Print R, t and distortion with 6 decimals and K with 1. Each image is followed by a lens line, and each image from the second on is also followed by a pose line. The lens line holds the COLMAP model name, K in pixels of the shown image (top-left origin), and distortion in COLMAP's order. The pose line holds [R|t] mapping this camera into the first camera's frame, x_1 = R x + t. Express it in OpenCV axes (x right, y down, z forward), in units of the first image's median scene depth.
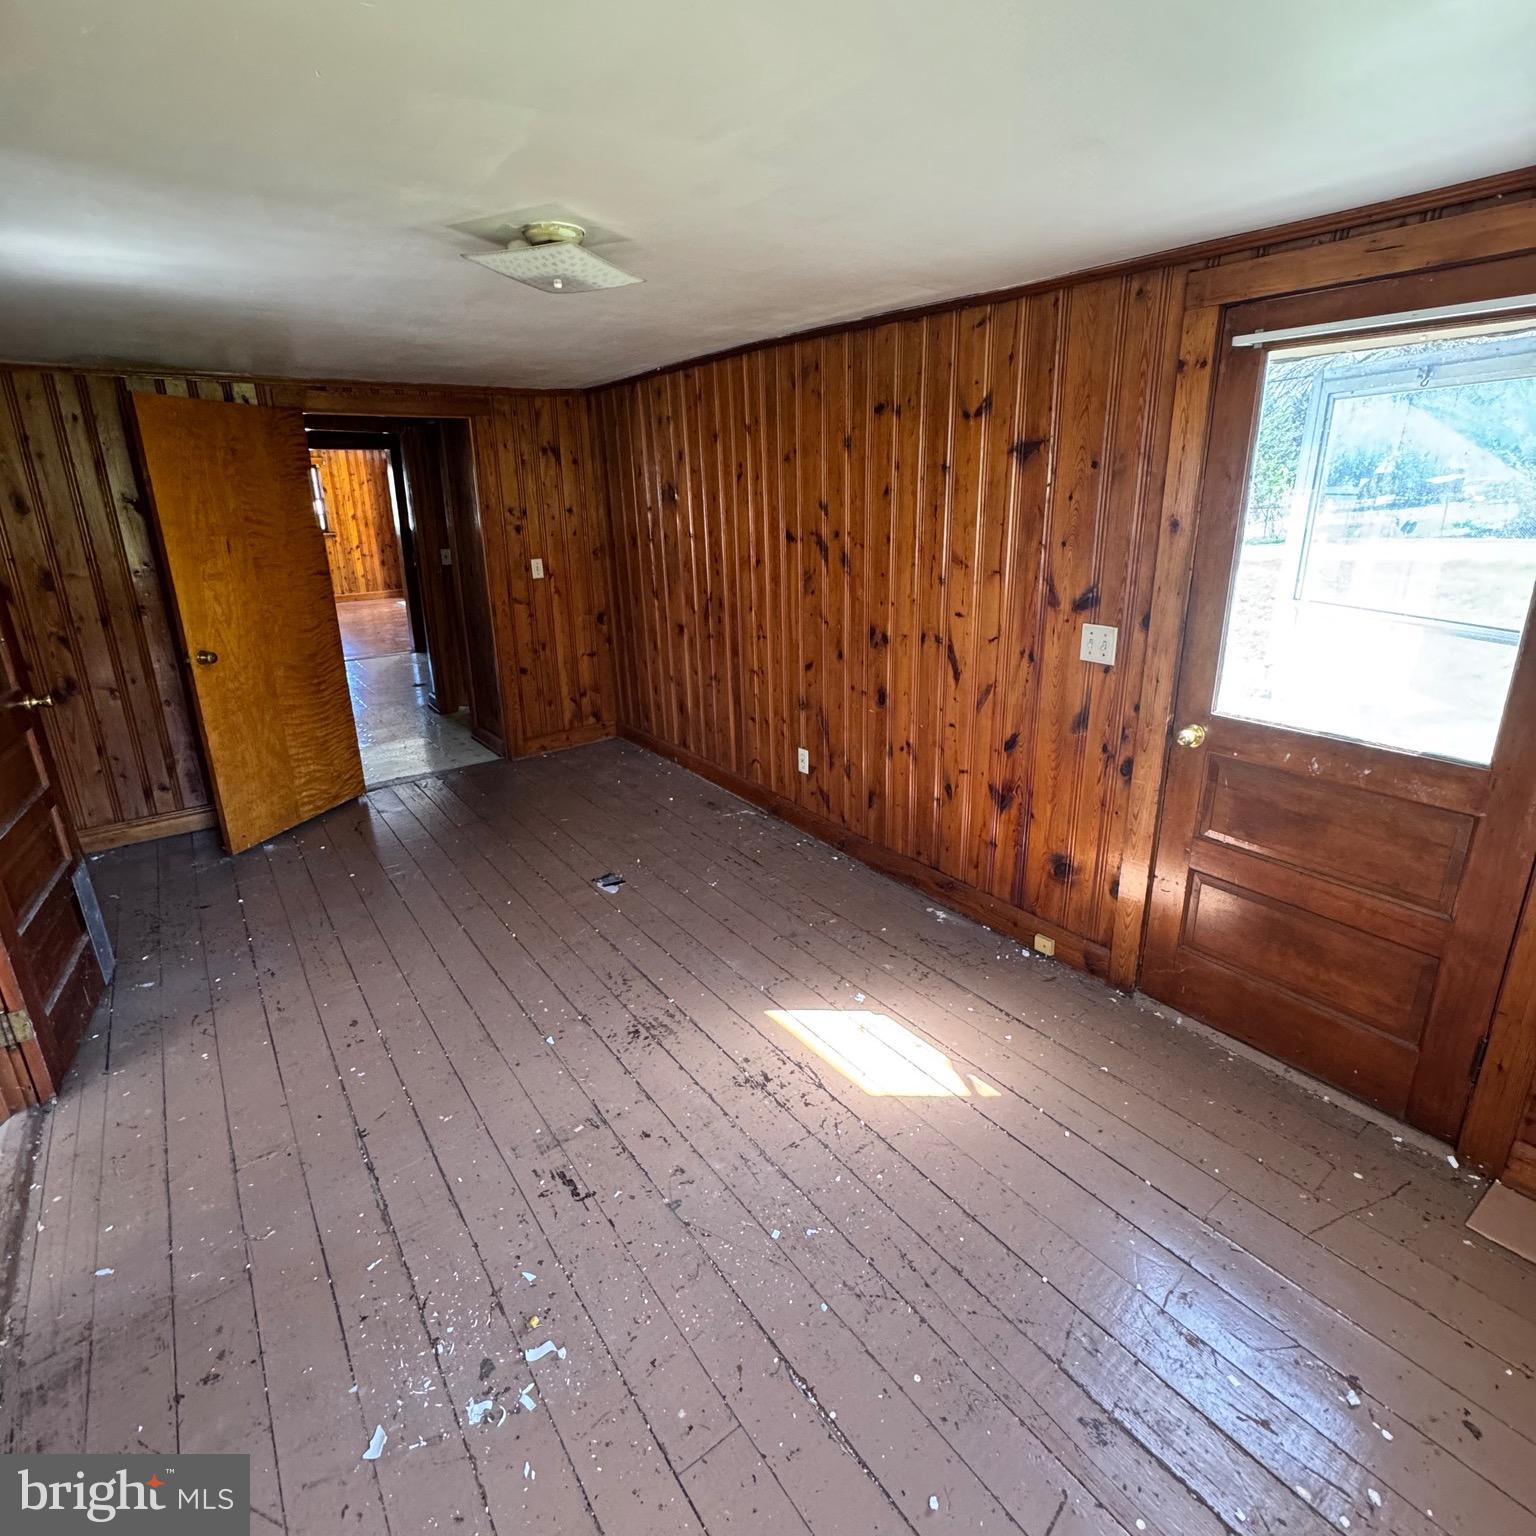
lens RADIAL K [[813.9, 0, 768.0], [0, 813.9, 768.0], [0, 0, 1]] dist [-0.003873, 0.001613]
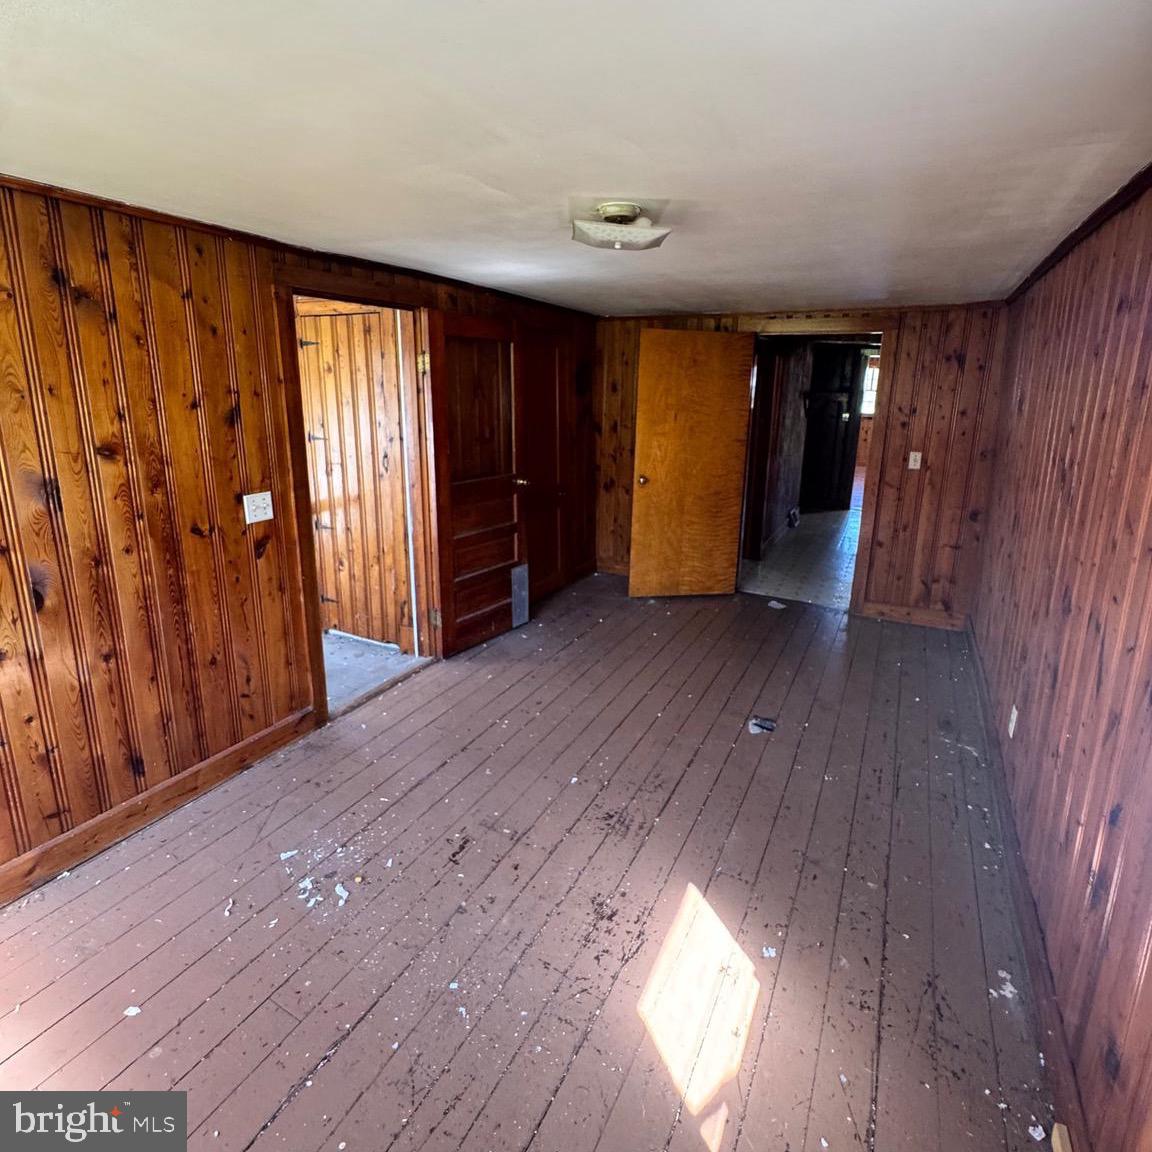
lens RADIAL K [[615.8, 0, 572.2], [0, 615.8, 539.8], [0, 0, 1]] dist [-0.004384, -0.000198]
pose [[0.414474, 0.252656, -0.874286, 0.512964], [-0.321521, 0.939389, 0.119046, -0.161261], [0.851373, 0.231760, 0.470586, 0.395007]]
